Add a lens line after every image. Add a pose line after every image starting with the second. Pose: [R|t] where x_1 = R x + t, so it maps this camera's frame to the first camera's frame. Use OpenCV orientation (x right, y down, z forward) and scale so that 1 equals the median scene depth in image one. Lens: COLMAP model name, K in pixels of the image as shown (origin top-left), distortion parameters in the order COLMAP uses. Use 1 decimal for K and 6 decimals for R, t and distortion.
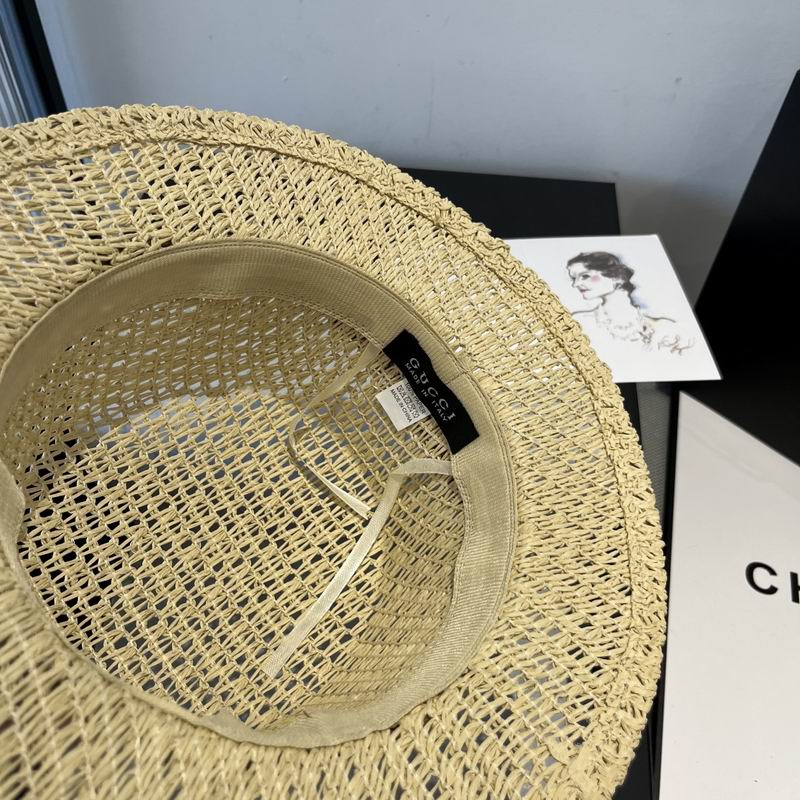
lens RADIAL K [[820.5, 0, 396.8], [0, 820.5, 406.6], [0, 0, 1]] dist [-0.004437, 0.000000]
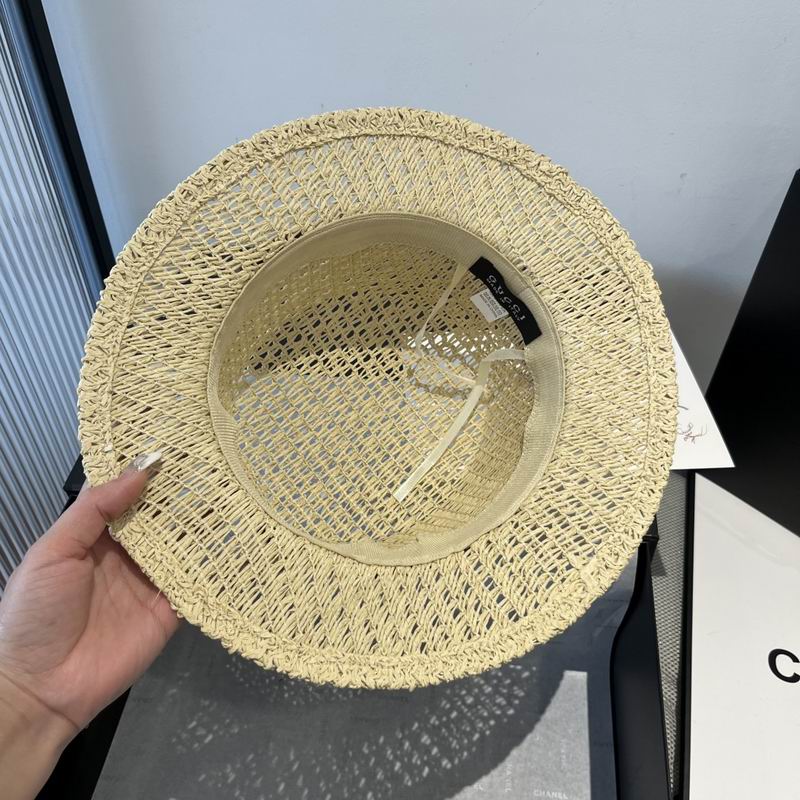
lens RADIAL K [[820.5, 0, 404.6], [0, 820.5, 397.0], [0, 0, 1]] dist [-0.004437, 0.000000]
pose [[0.961165, -0.023575, -0.274966, 0.278068], [0.118770, 0.934691, 0.335032, -0.381270], [0.249110, -0.354679, 0.901192, -0.338568]]
